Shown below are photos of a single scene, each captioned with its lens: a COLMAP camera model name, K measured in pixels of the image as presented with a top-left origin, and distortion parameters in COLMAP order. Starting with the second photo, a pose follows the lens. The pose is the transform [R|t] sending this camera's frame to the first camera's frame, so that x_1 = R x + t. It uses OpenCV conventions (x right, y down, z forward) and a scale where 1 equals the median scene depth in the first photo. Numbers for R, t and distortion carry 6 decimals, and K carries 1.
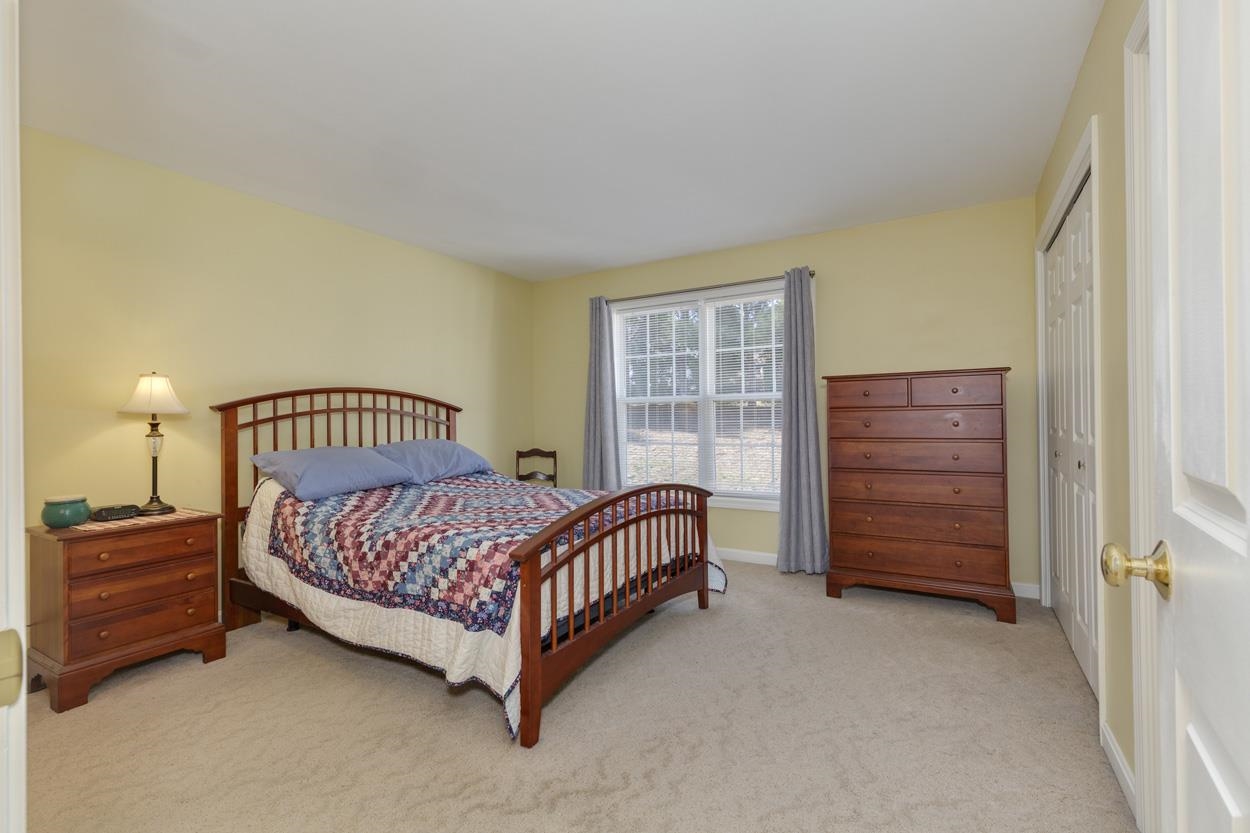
lens RADIAL K [[568.6, 0, 618.1], [0, 568.6, 414.2], [0, 0, 1]] dist [0.006019, -0.000297]
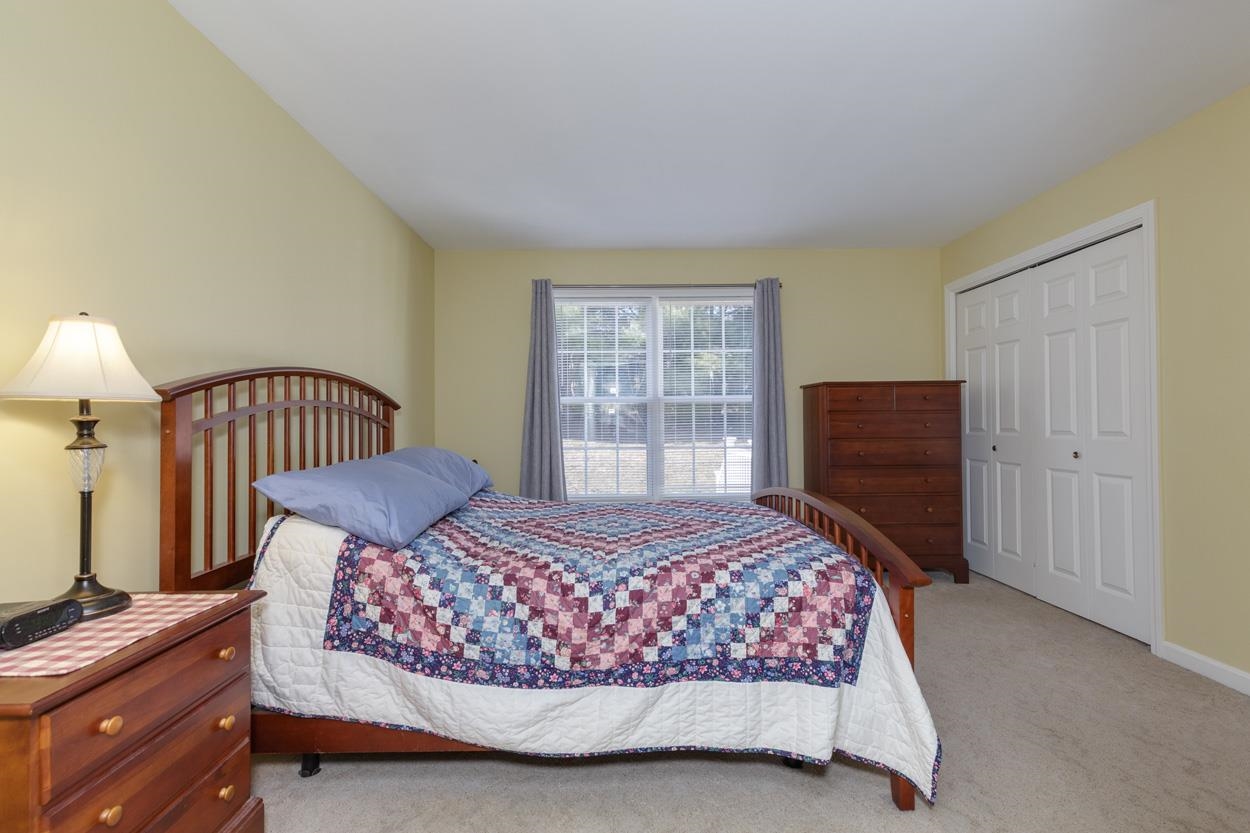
lens RADIAL K [[568.6, 0, 618.1], [0, 568.6, 414.2], [0, 0, 1]] dist [0.006019, -0.000297]
pose [[0.850155, 0.010983, 0.526418, -0.759271], [-0.005598, 0.999914, -0.011821, 0.014538], [-0.526503, 0.007103, 0.850143, 0.401387]]
